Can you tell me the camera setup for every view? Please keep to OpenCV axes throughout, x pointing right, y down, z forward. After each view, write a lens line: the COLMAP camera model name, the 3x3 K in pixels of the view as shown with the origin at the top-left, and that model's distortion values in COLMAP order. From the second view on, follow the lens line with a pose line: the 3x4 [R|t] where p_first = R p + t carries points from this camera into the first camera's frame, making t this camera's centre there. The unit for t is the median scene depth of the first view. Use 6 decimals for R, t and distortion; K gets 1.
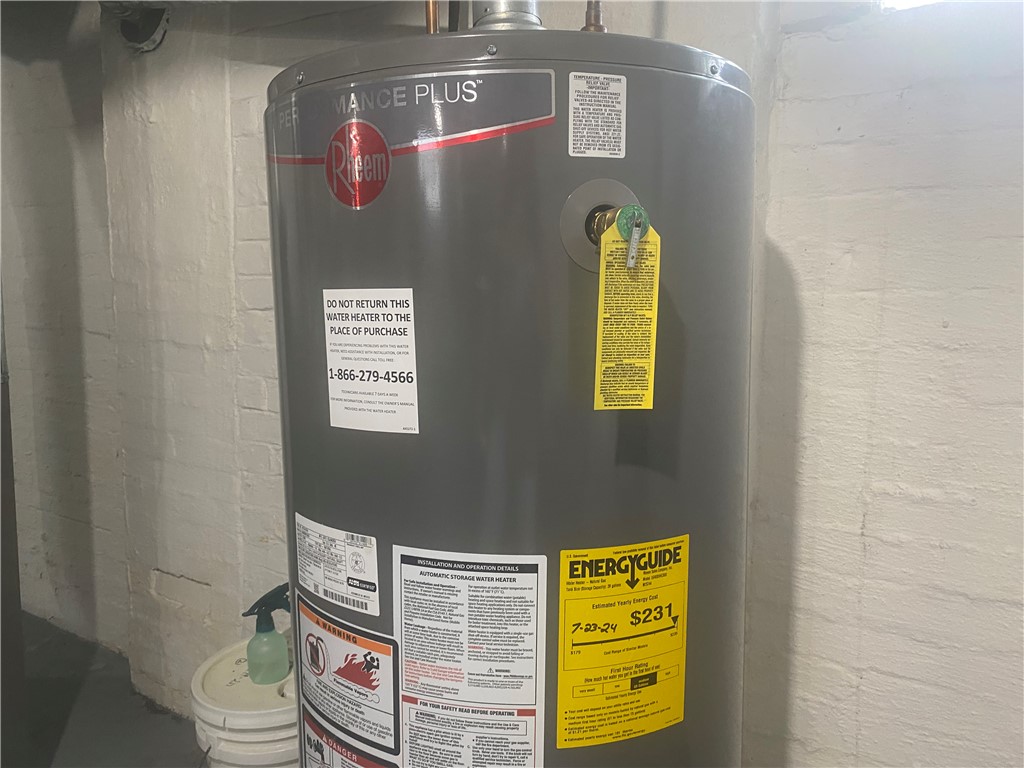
lens RADIAL K [[783.6, 0, 512.0], [0, 783.6, 384.0], [0, 0, 1]] dist [0.004286, 0.004188]
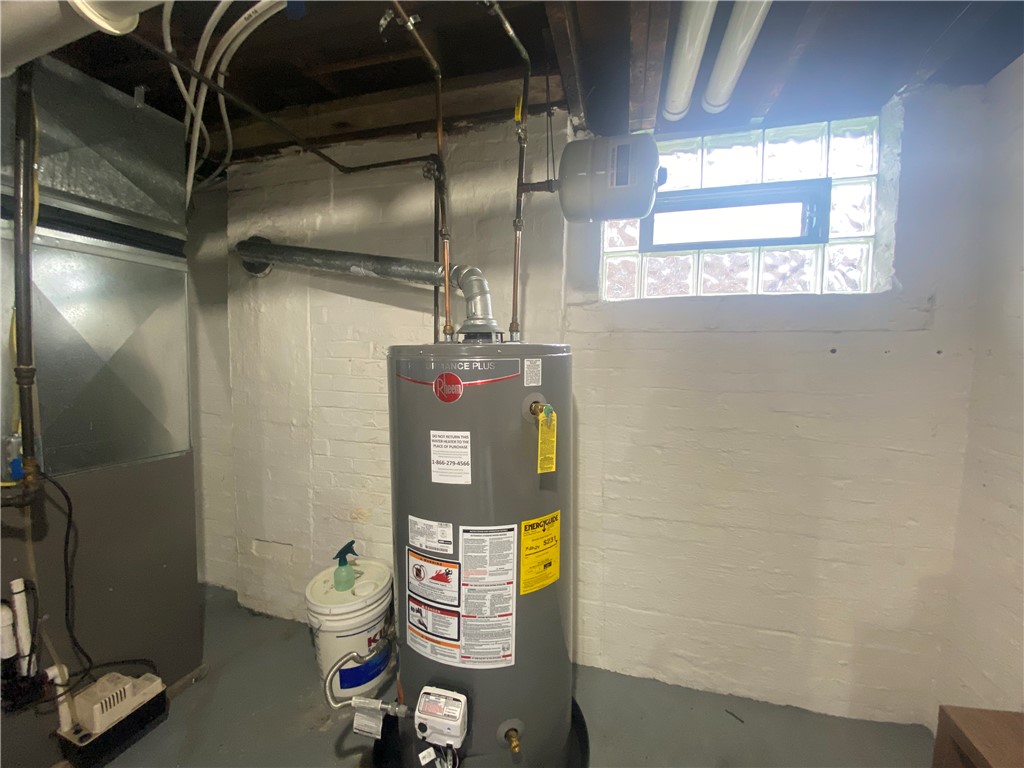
lens RADIAL K [[399.5, 0, 512.0], [0, 399.5, 384.0], [0, 0, 1]] dist [-0.000676, -0.010039]
pose [[0.962757, -0.014724, 0.269968, -0.330067], [0.032864, 0.997485, -0.062799, -0.179418], [-0.268365, 0.069332, 0.960819, -0.374081]]
